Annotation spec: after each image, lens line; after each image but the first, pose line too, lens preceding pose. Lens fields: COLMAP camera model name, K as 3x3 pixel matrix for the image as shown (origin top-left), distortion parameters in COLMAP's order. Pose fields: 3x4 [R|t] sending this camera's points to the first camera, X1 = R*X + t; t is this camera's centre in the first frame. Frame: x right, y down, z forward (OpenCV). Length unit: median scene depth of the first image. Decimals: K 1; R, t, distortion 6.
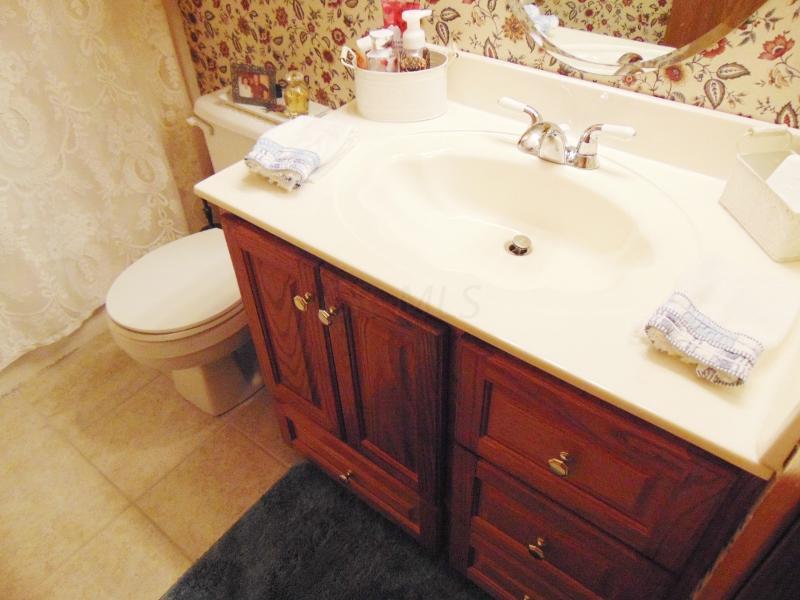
lens RADIAL K [[599.4, 0, 402.9], [0, 599.4, 294.6], [0, 0, 1]] dist [-0.022033, 0.052945]
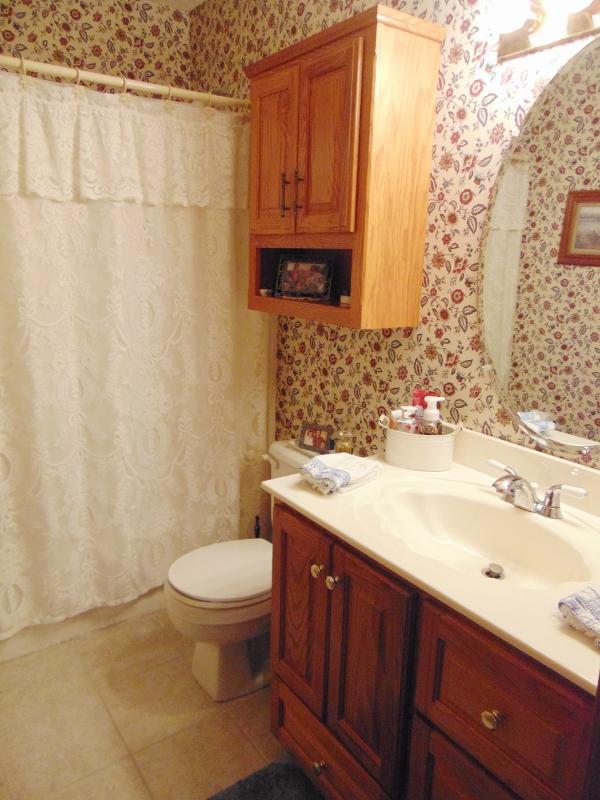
lens RADIAL K [[599.4, 0, 297.4], [0, 599.4, 401.2], [0, 0, 1]] dist [-0.022033, 0.052945]
pose [[0.955388, 0.123541, -0.268273, 0.086056], [-0.233026, 0.873383, -0.427669, 0.216380], [0.181471, 0.471105, 0.863208, -0.289158]]
